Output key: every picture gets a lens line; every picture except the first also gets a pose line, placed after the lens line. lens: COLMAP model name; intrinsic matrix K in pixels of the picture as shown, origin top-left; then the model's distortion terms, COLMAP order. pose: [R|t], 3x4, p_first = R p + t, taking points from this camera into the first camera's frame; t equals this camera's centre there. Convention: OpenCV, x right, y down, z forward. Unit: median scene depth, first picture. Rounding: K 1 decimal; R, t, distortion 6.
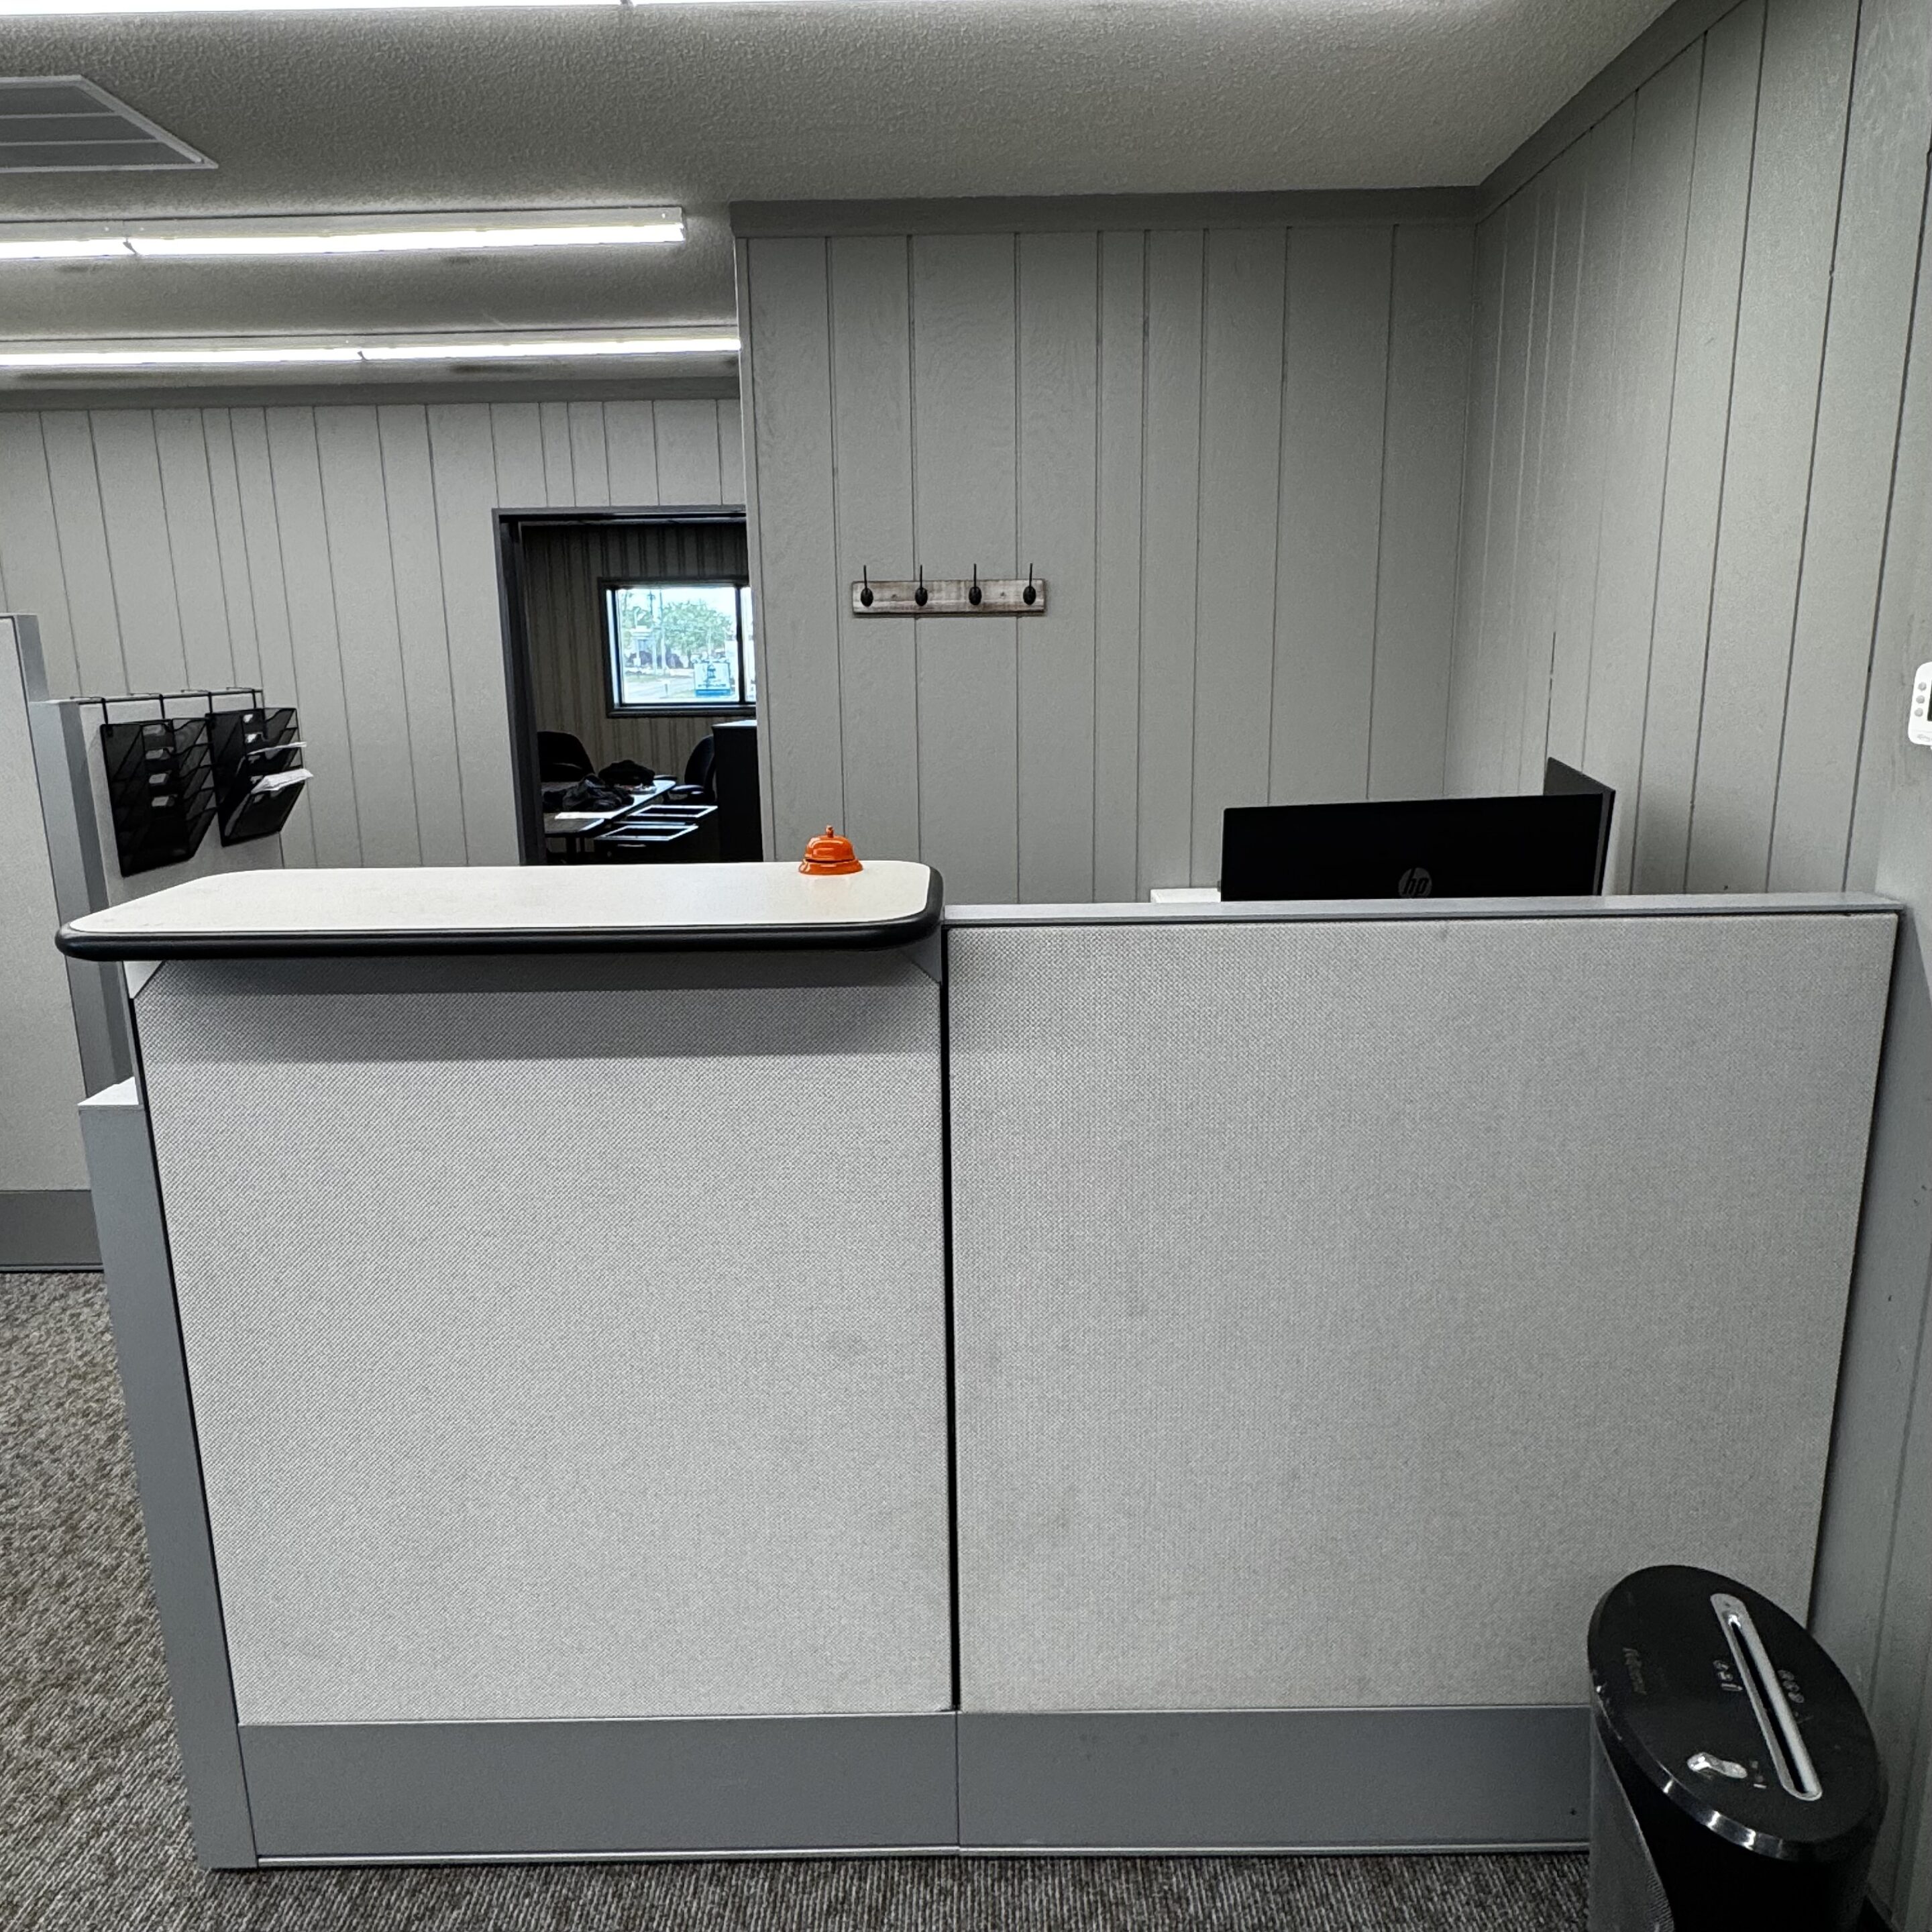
lens RADIAL K [[1434.8, 0, 927.2], [0, 1434.8, 970.7], [0, 0, 1]] dist [-0.010438, 0.005097]
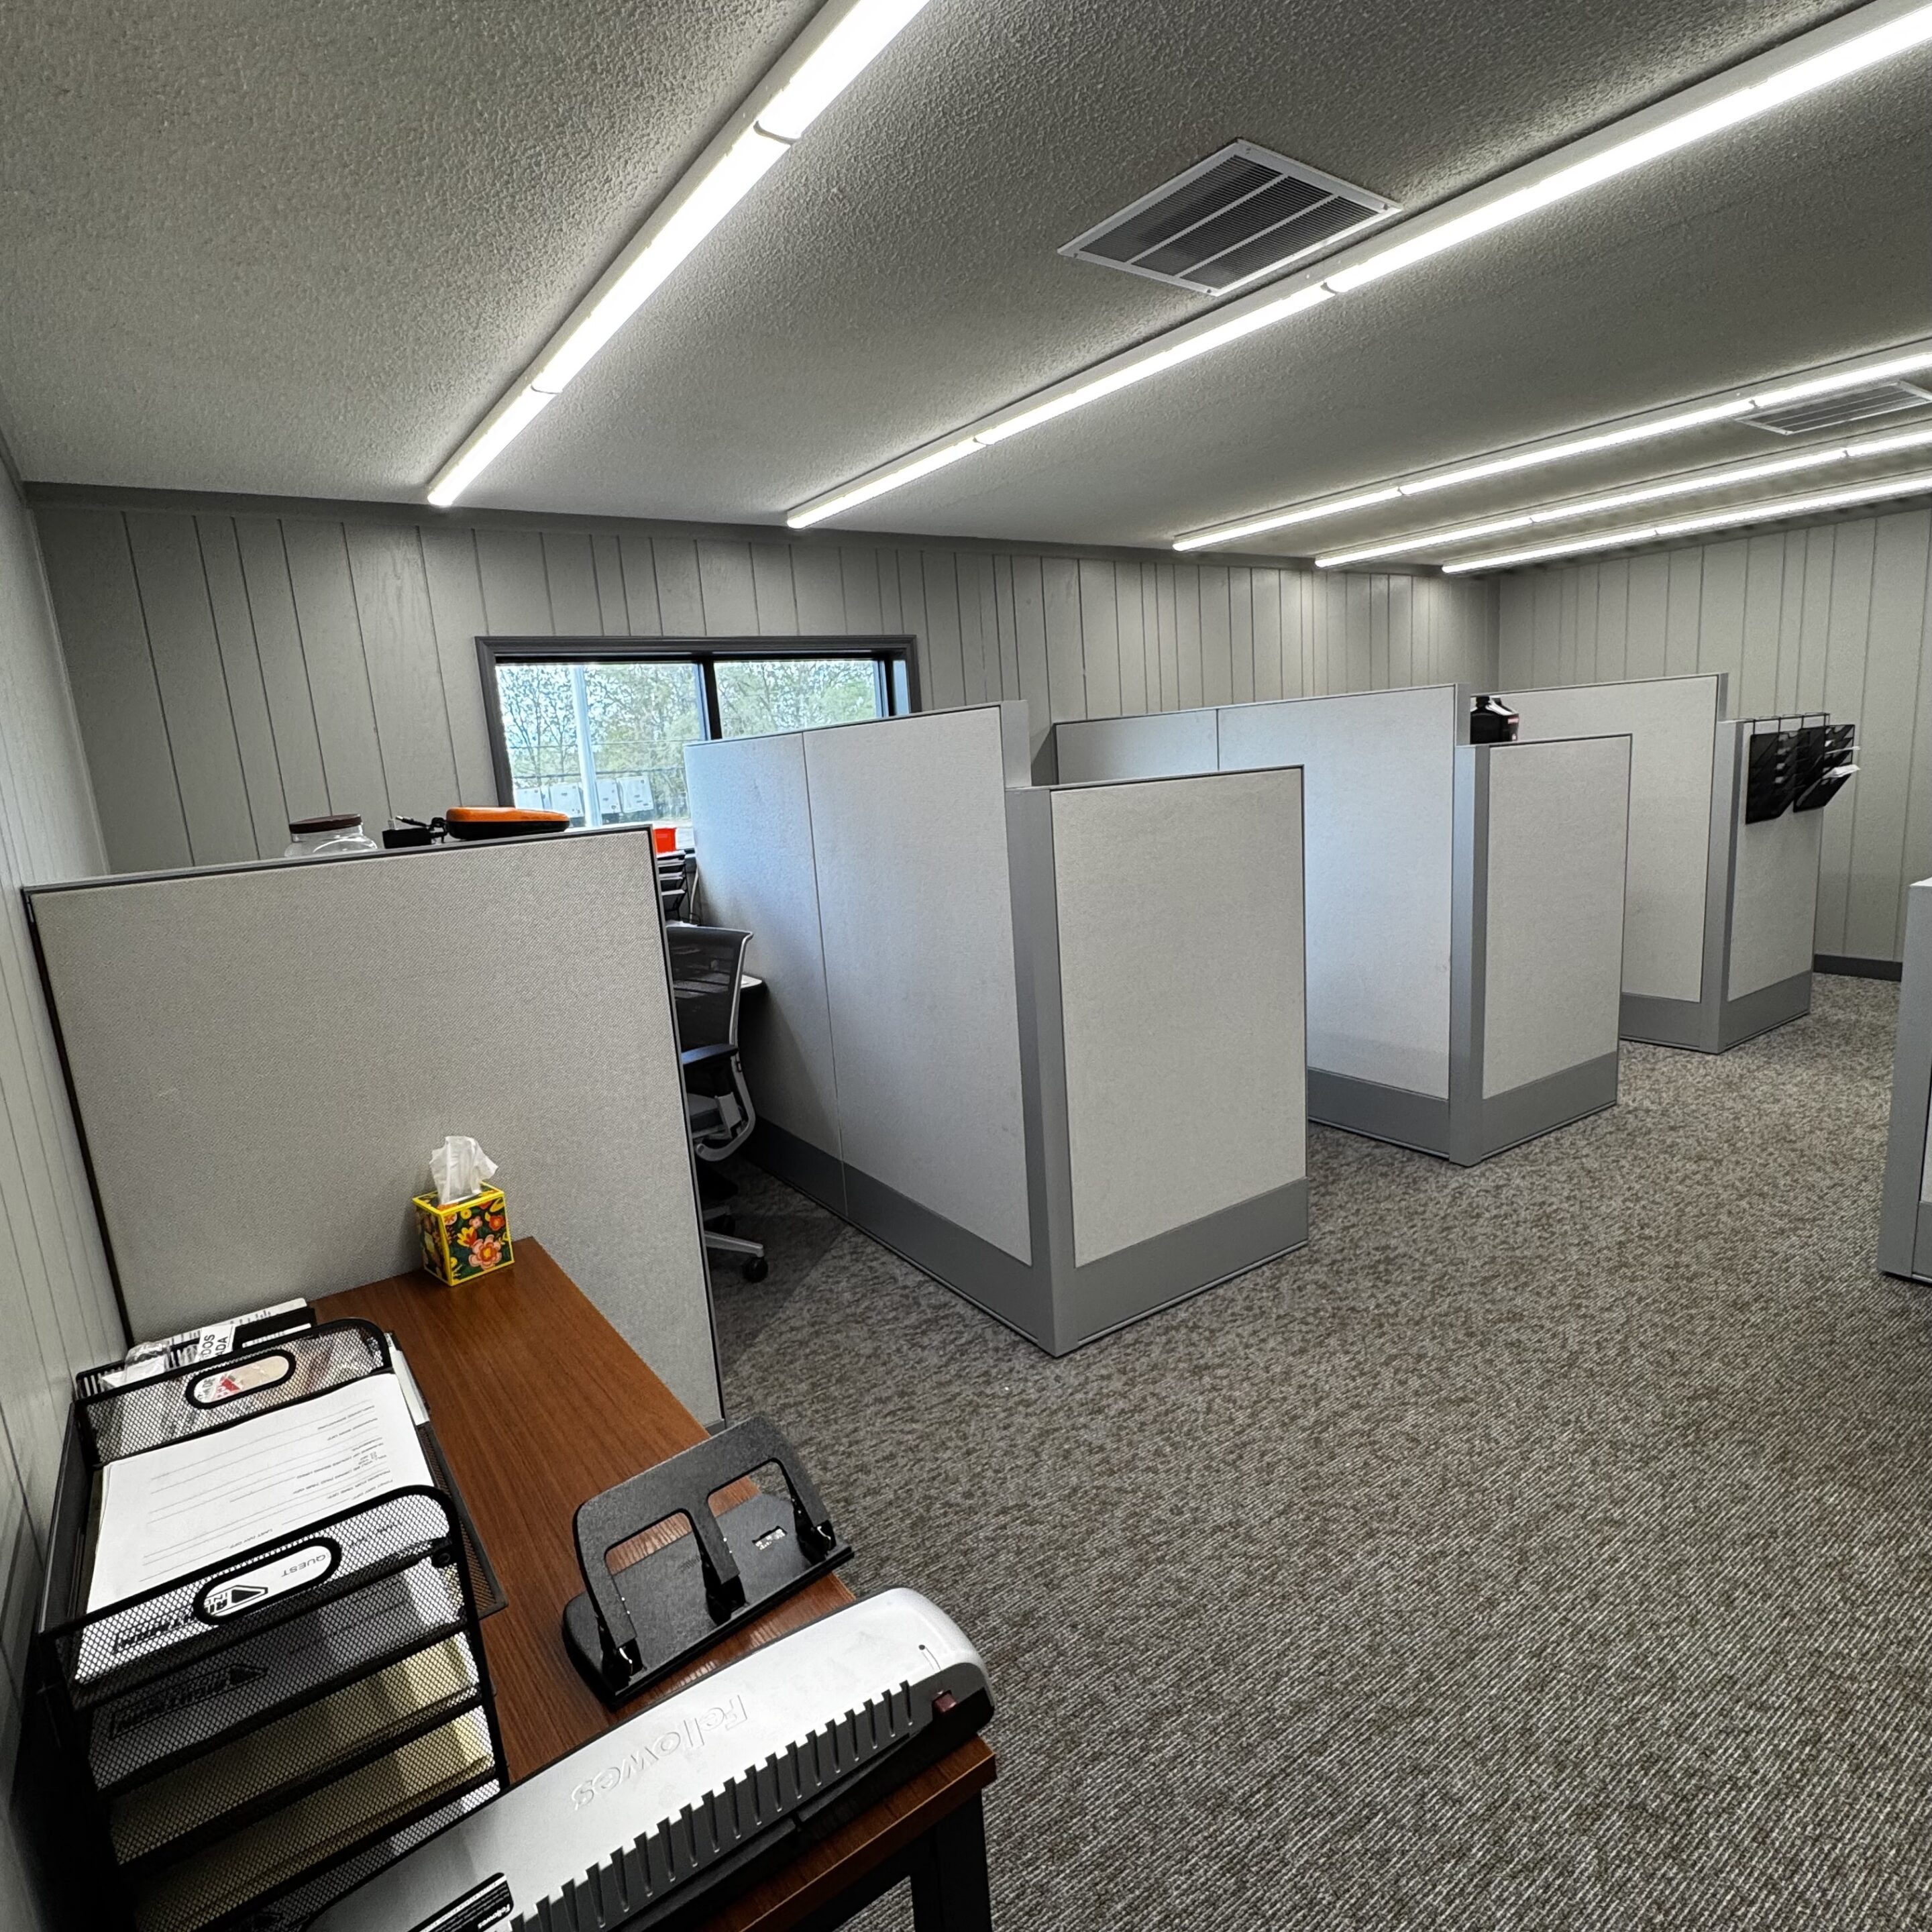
lens RADIAL K [[1110.4, 0, 973.9], [0, 1110.4, 969.7], [0, 0, 1]] dist [-0.003614, -0.001259]
pose [[0.593353, 0.126865, -0.794882, -0.034531], [-0.120422, 0.990379, 0.068176, 0.133717], [0.795884, 0.055269, 0.602921, -0.550056]]
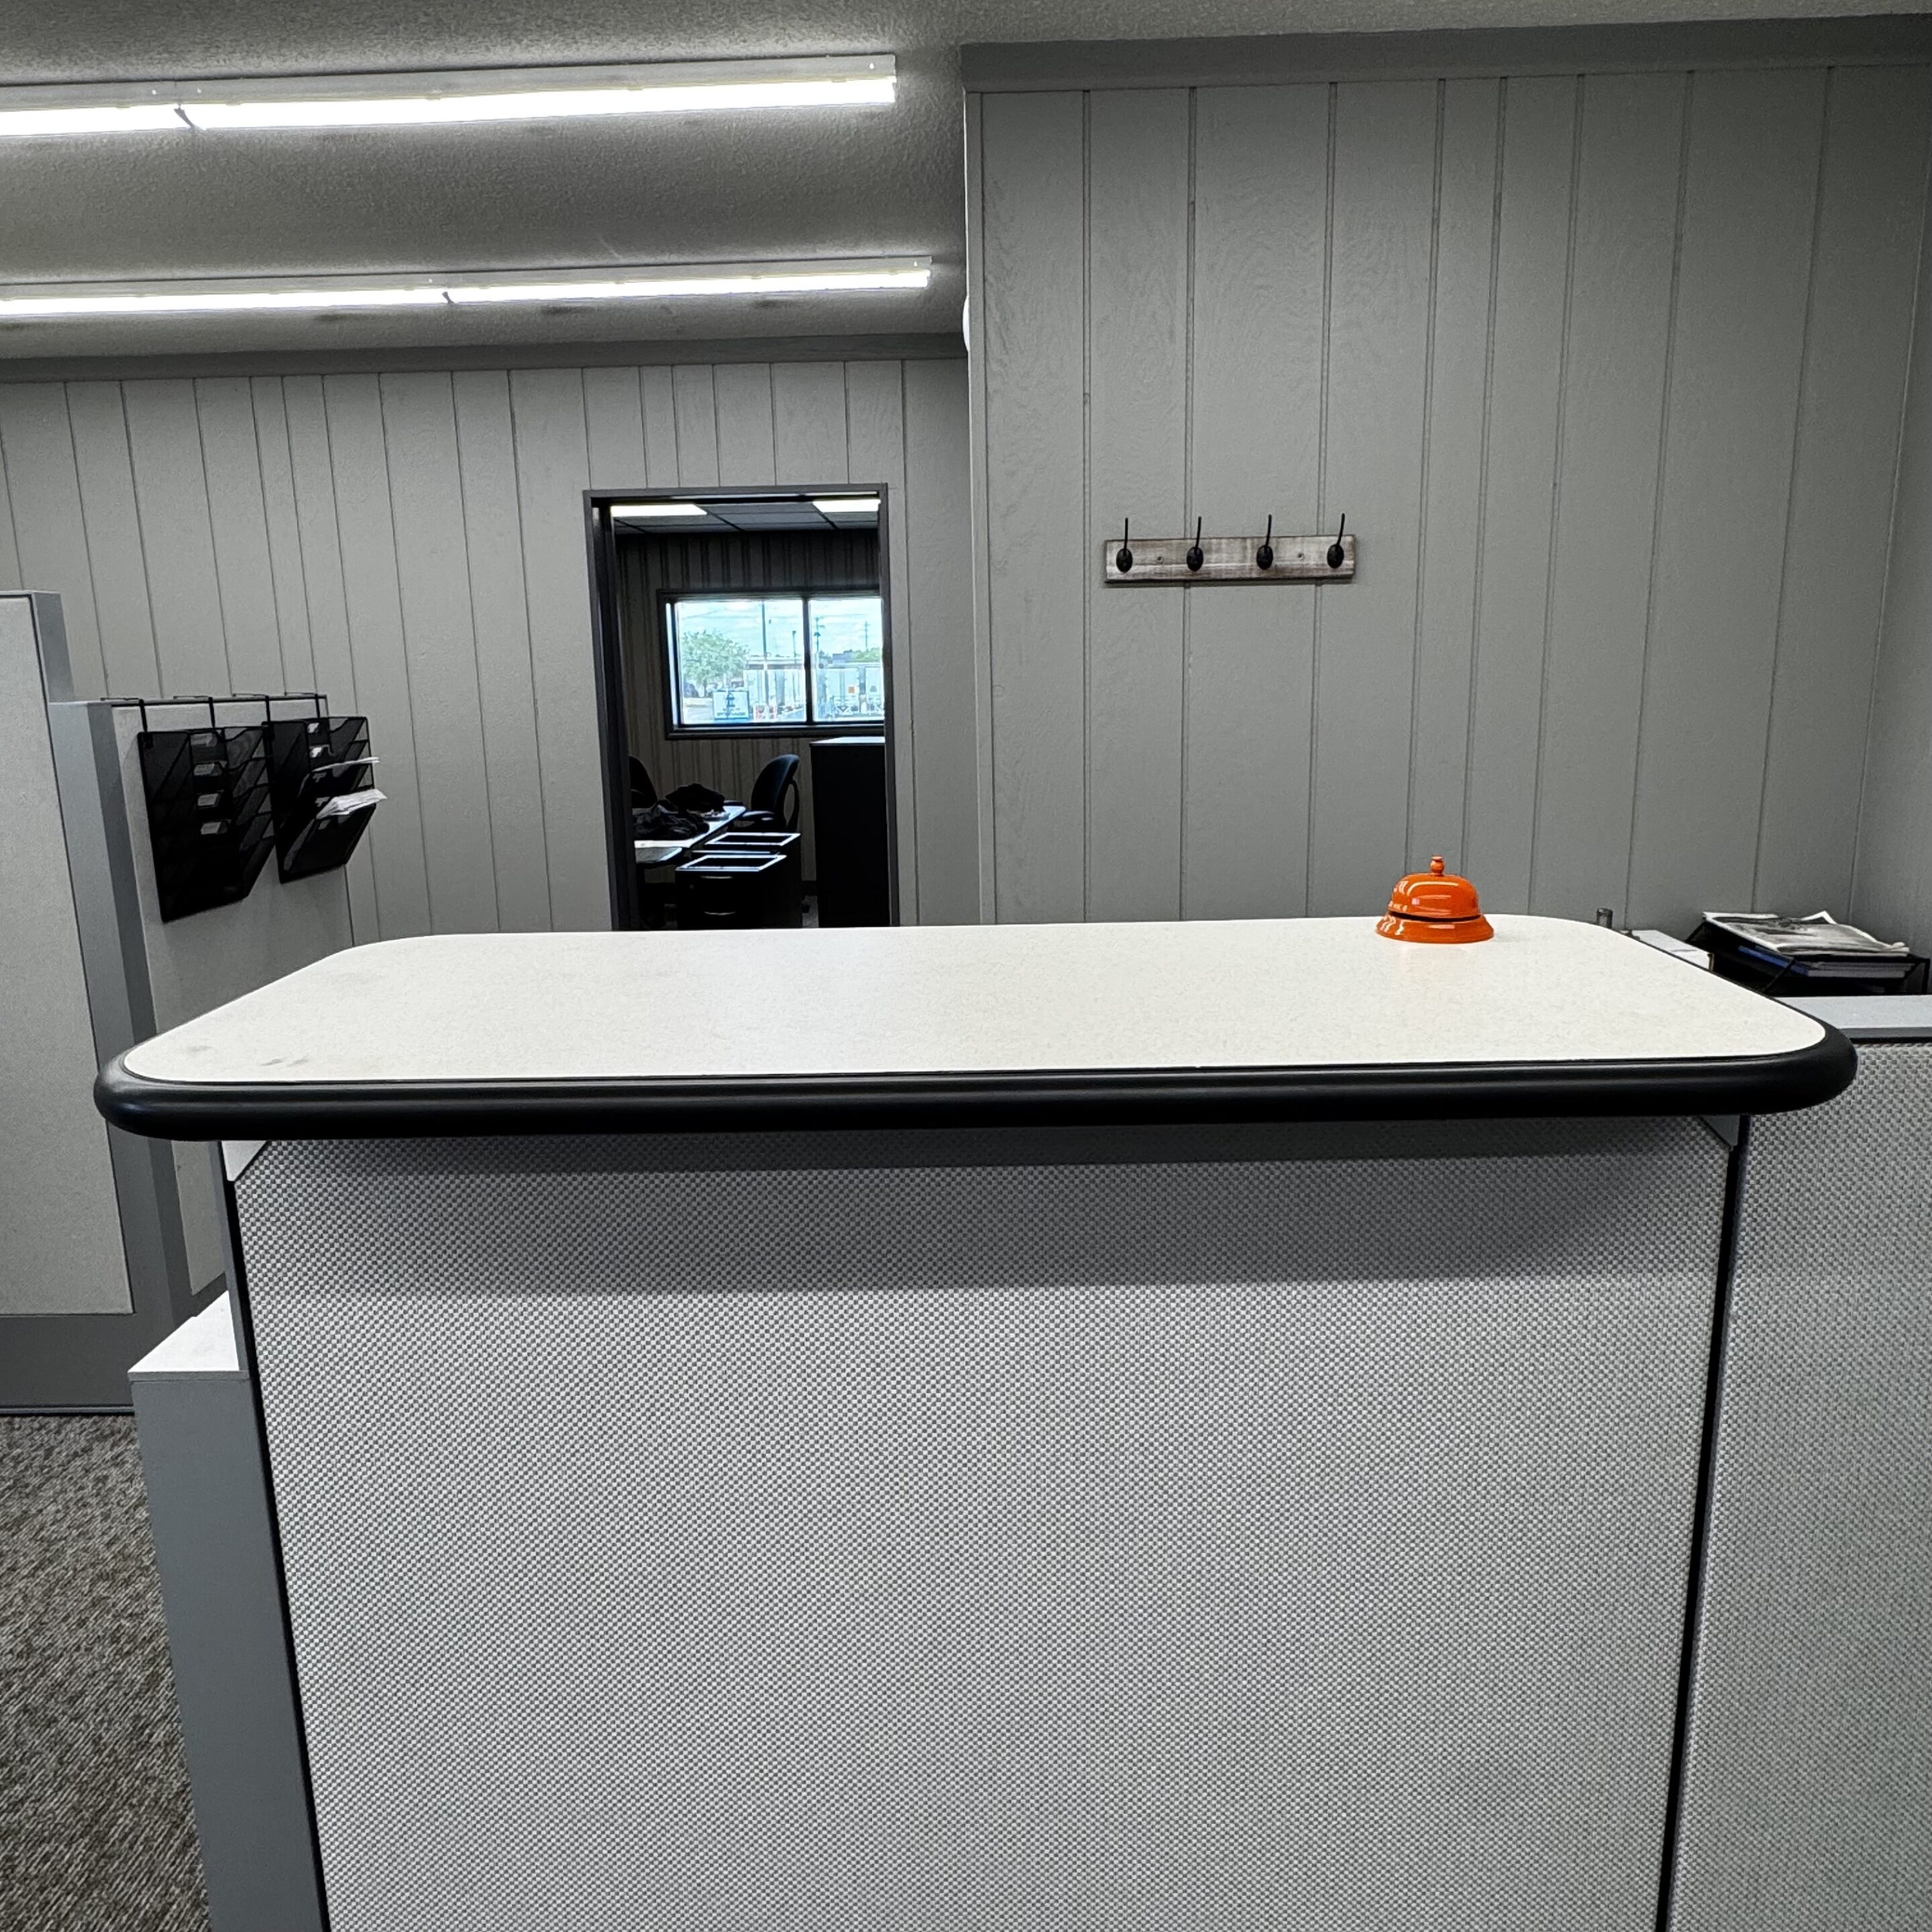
lens RADIAL K [[1434.8, 0, 923.8], [0, 1434.8, 968.0], [0, 0, 1]] dist [-0.010438, 0.005097]
pose [[0.999924, -0.004008, -0.011626, -0.132227], [0.003764, 0.999772, -0.021012, -0.022377], [0.011707, 0.020967, 0.999712, 0.212062]]
